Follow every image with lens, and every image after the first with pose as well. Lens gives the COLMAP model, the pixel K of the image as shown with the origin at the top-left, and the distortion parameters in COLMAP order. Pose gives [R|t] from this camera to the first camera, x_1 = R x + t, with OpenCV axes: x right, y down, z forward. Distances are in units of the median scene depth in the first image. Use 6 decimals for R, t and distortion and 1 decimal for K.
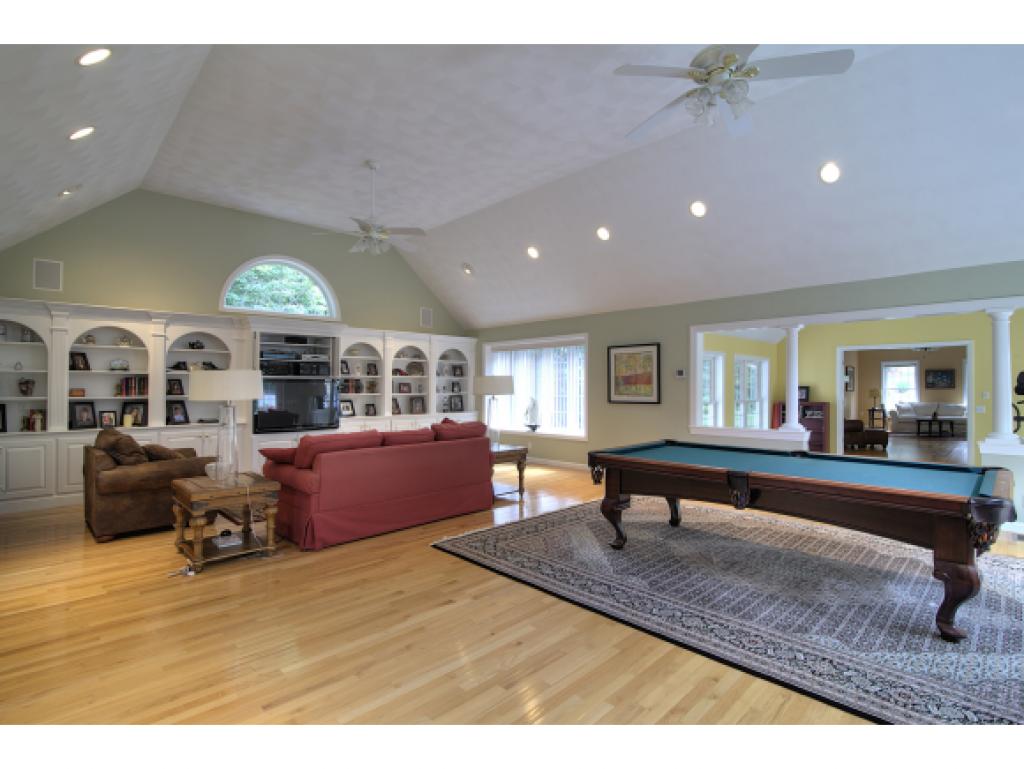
lens RADIAL K [[492.8, 0, 503.9], [0, 492.8, 382.9], [0, 0, 1]] dist [-0.015793, 0.001231]
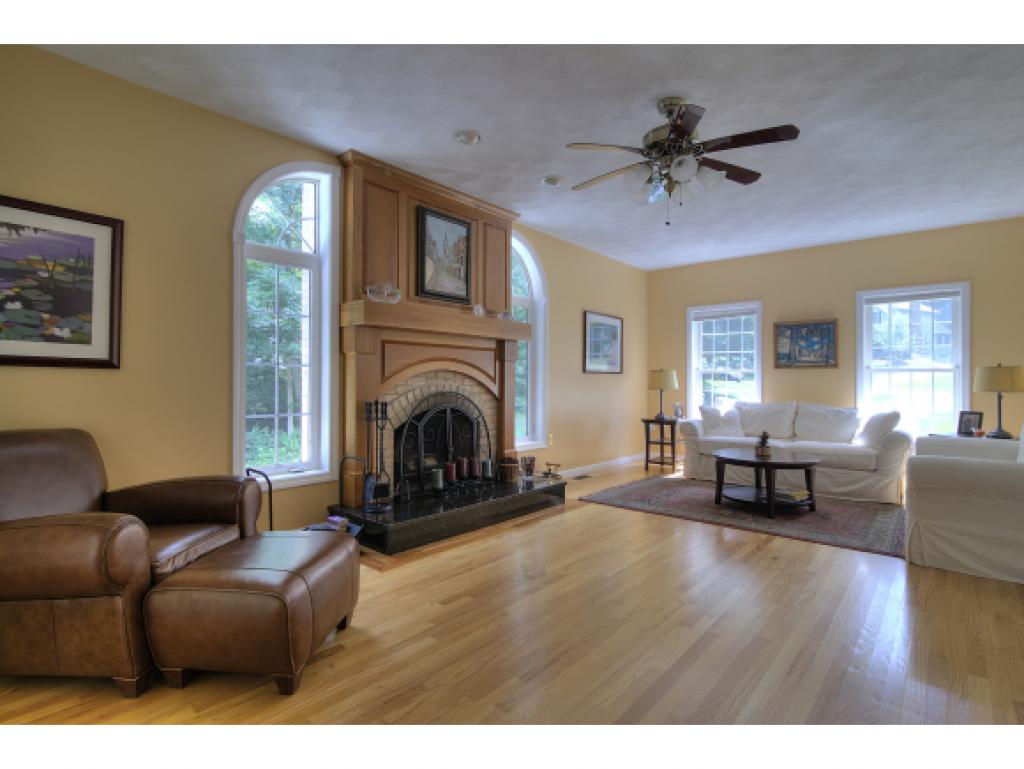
lens RADIAL K [[492.8, 0, 513.6], [0, 492.8, 380.4], [0, 0, 1]] dist [-0.015793, 0.001231]
pose [[0.995809, 0.006778, 0.091209, 0.663697], [-0.007405, 0.999951, 0.006542, 0.022492], [-0.091160, -0.007190, 0.995810, 0.662728]]
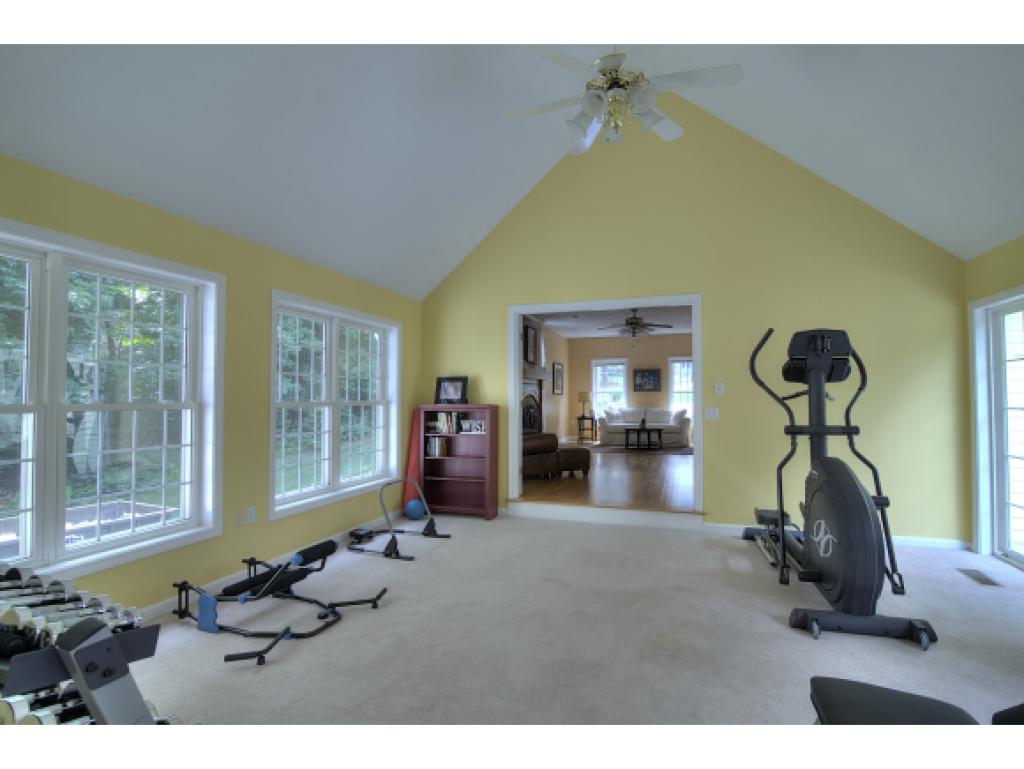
lens RADIAL K [[492.8, 0, 515.3], [0, 492.8, 387.5], [0, 0, 1]] dist [-0.015793, 0.001231]
pose [[0.886775, 0.009085, 0.462113, 0.308907], [-0.001670, 0.999863, -0.016453, 0.021155], [-0.462199, 0.013818, 0.886668, 0.361522]]
